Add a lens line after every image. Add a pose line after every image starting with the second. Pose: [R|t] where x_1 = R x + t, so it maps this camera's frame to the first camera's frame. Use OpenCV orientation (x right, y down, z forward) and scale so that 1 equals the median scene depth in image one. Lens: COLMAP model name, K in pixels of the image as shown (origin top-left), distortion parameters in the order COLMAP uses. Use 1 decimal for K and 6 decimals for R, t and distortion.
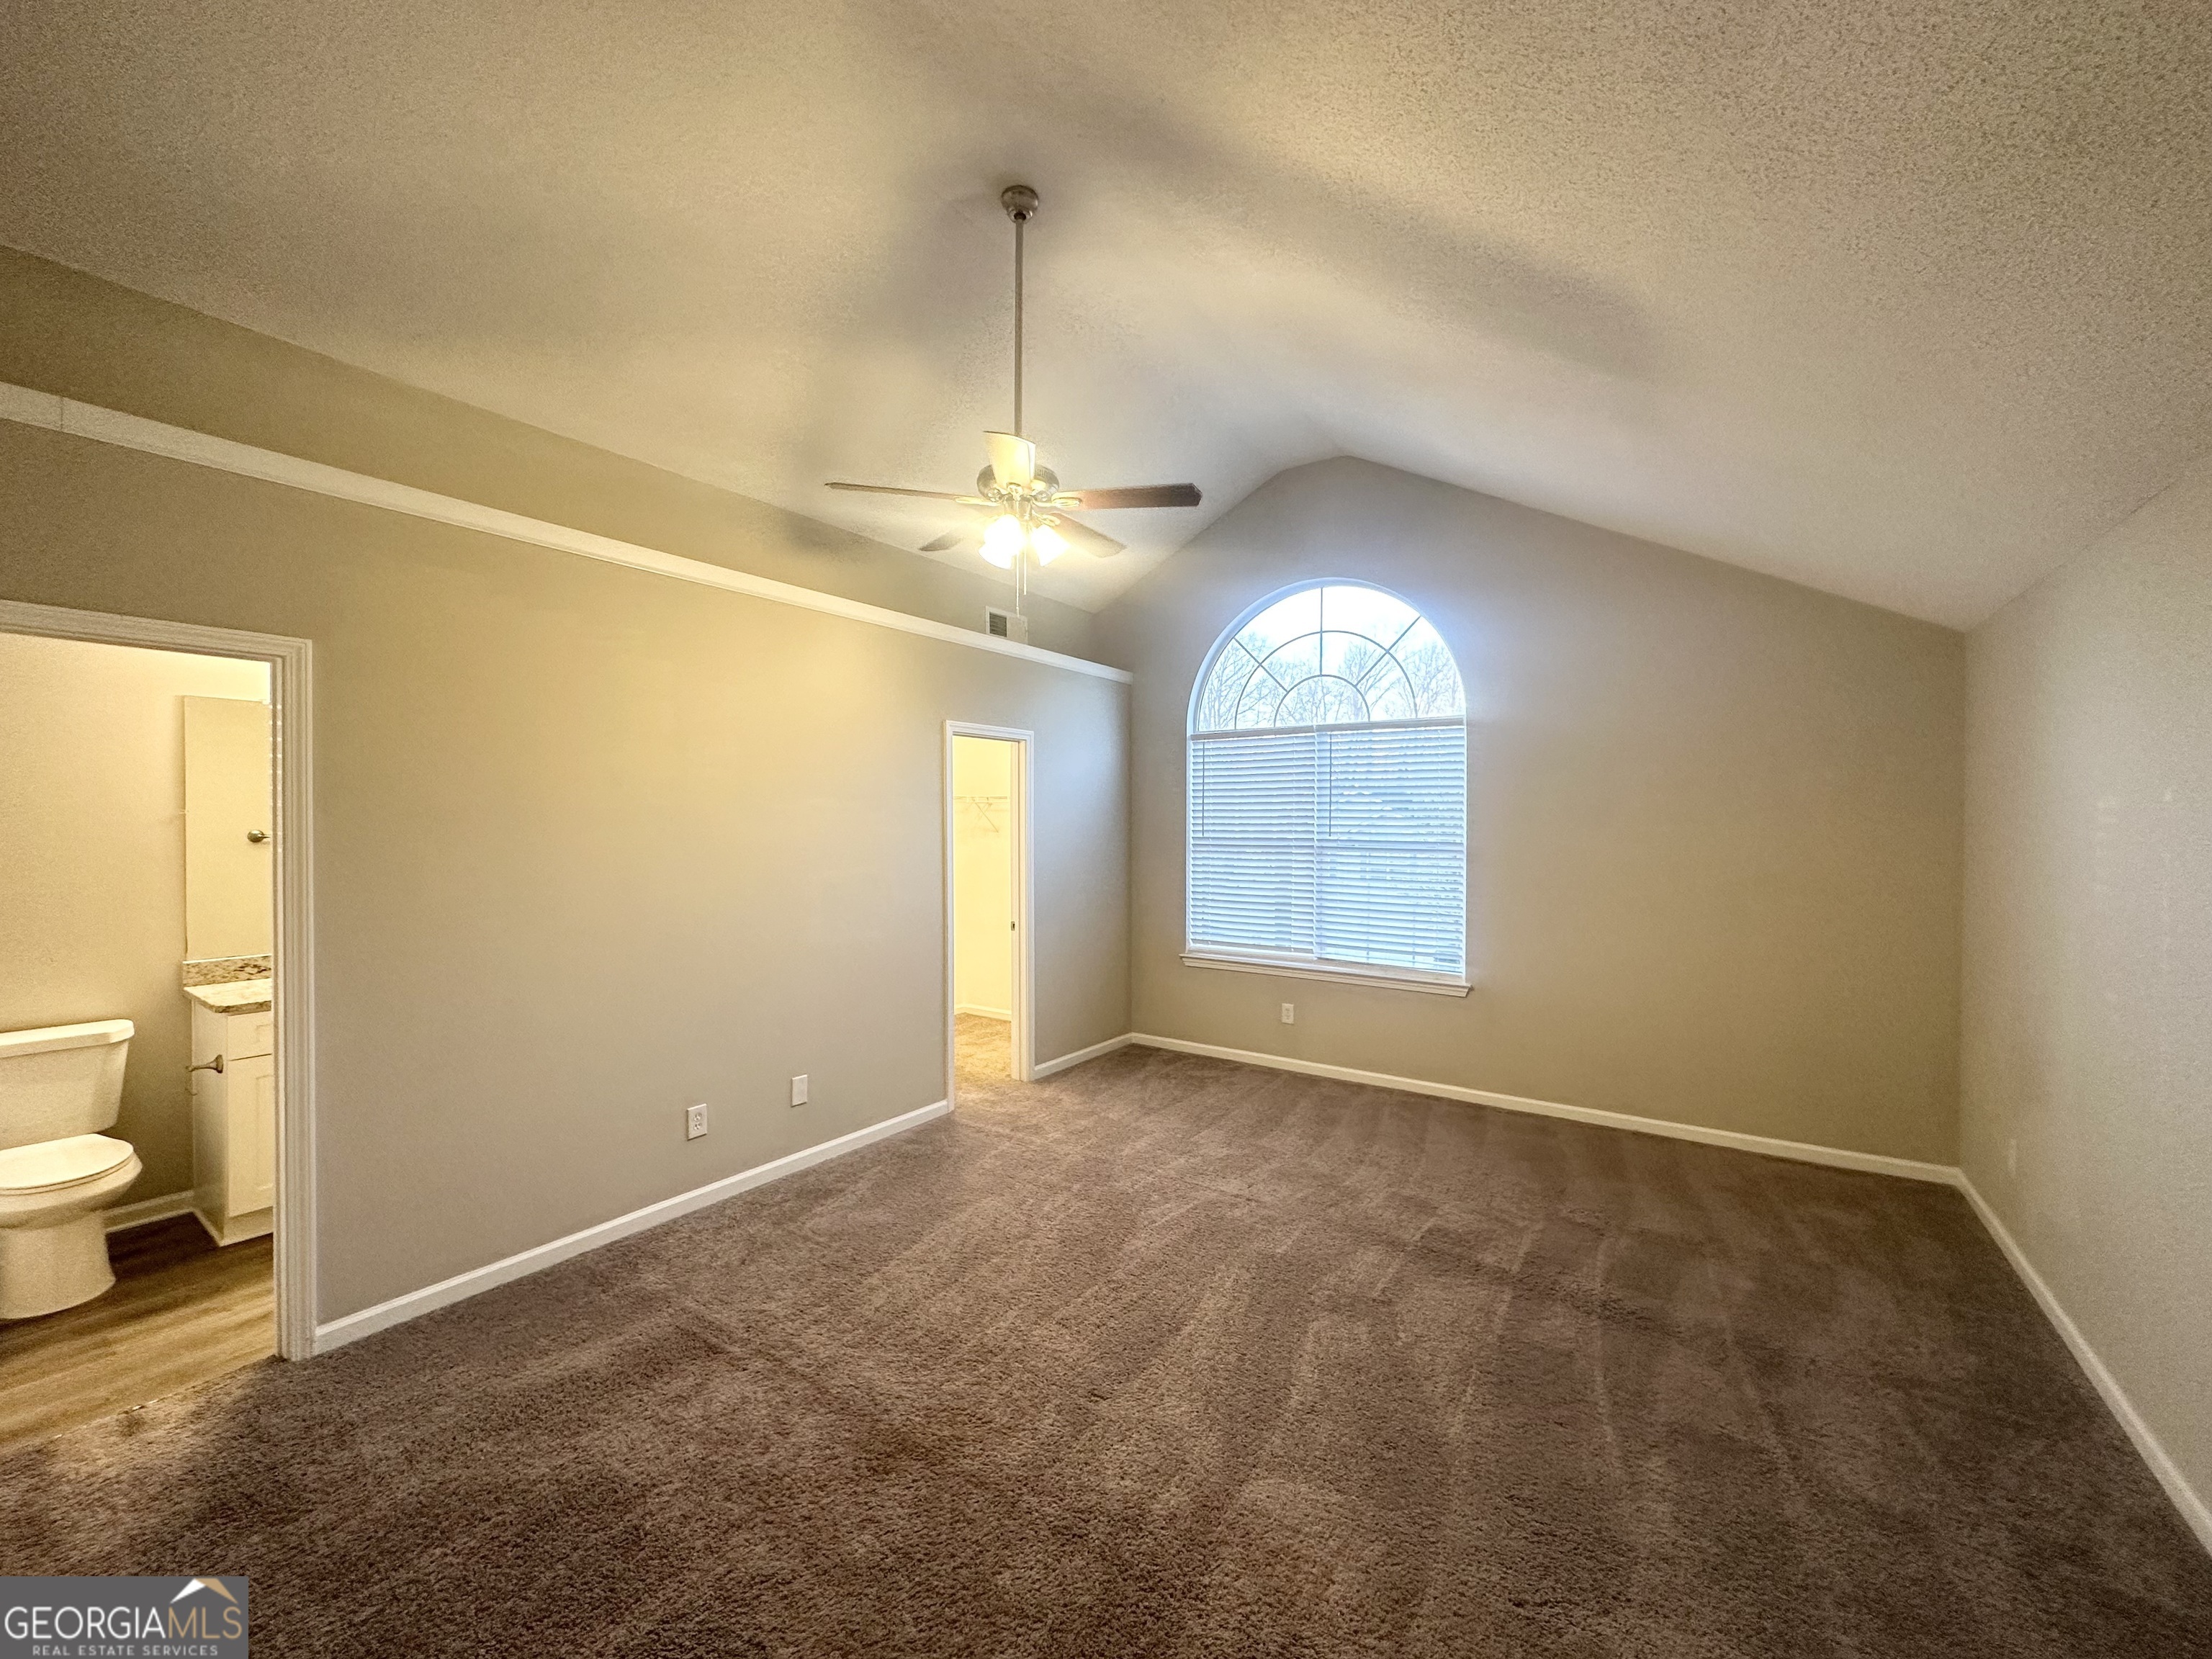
lens RADIAL K [[888.7, 0, 1116.2], [0, 888.7, 828.8], [0, 0, 1]] dist [0.011868, -0.000156]
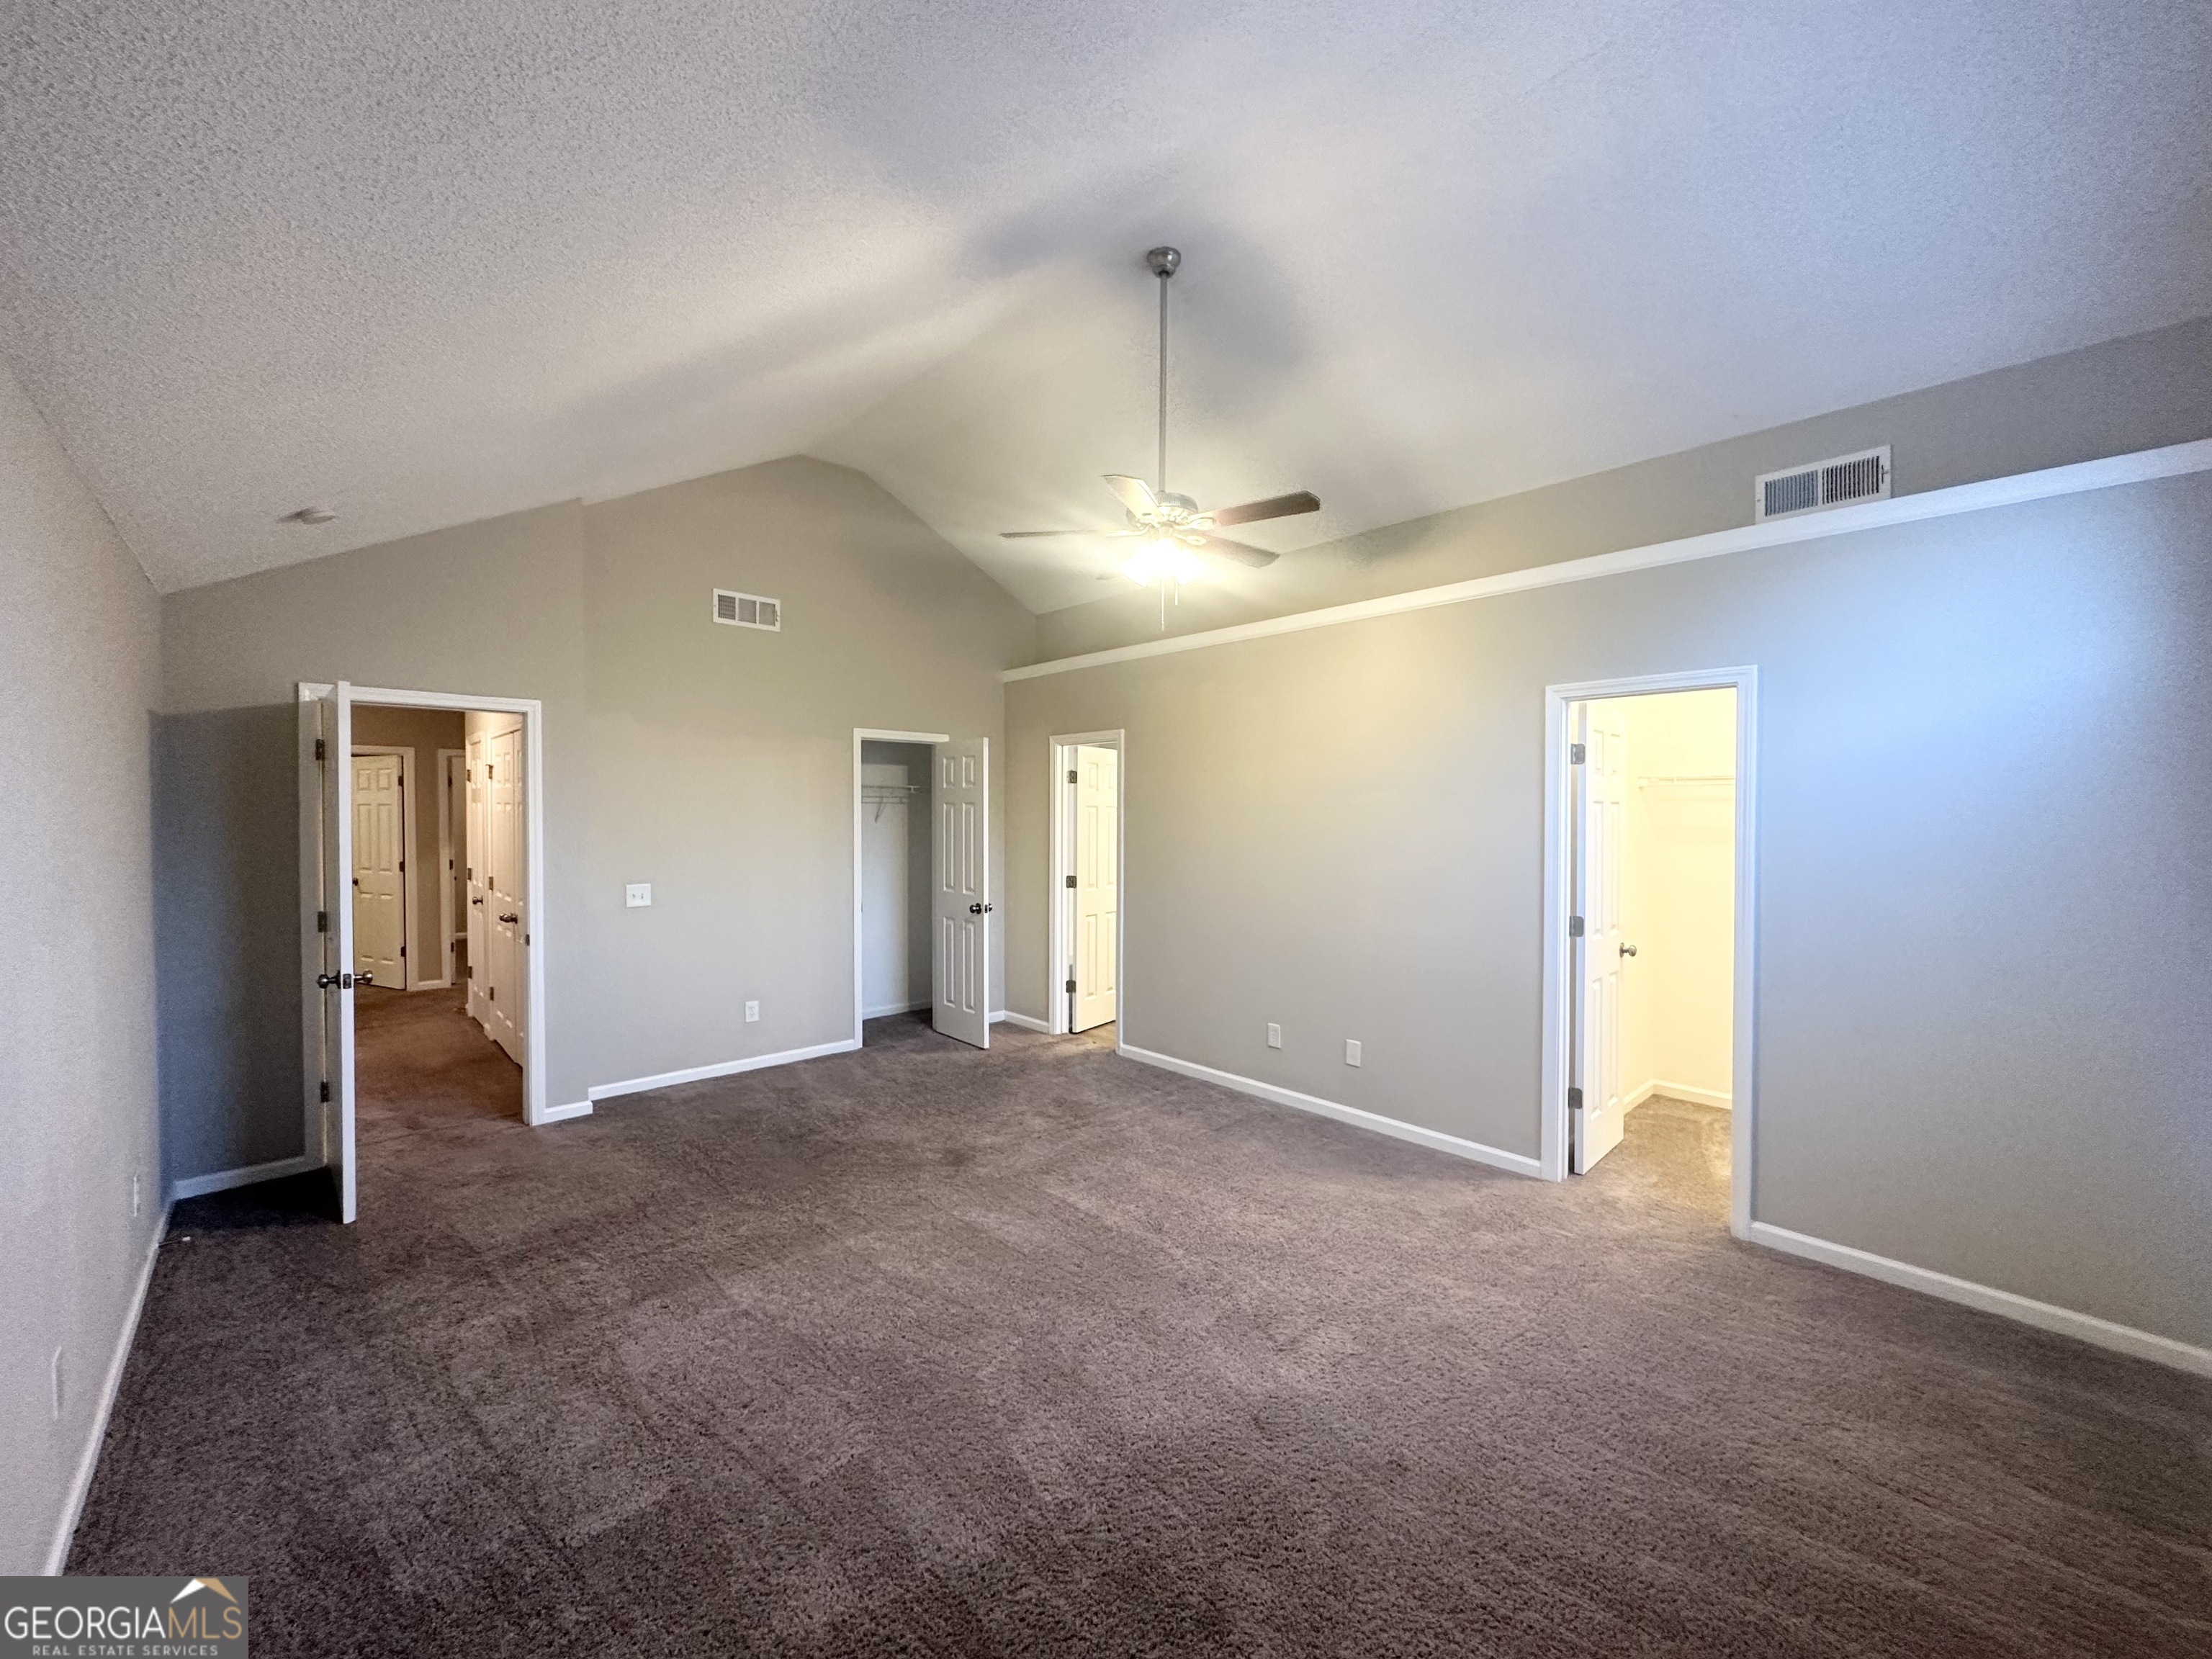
lens RADIAL K [[888.7, 0, 1116.2], [0, 888.7, 828.8], [0, 0, 1]] dist [0.011868, -0.000156]
pose [[-0.224094, 0.009599, -0.974520, 0.671575], [-0.017952, 0.999741, 0.013975, 0.001494], [0.974402, 0.020626, -0.223864, 0.802365]]
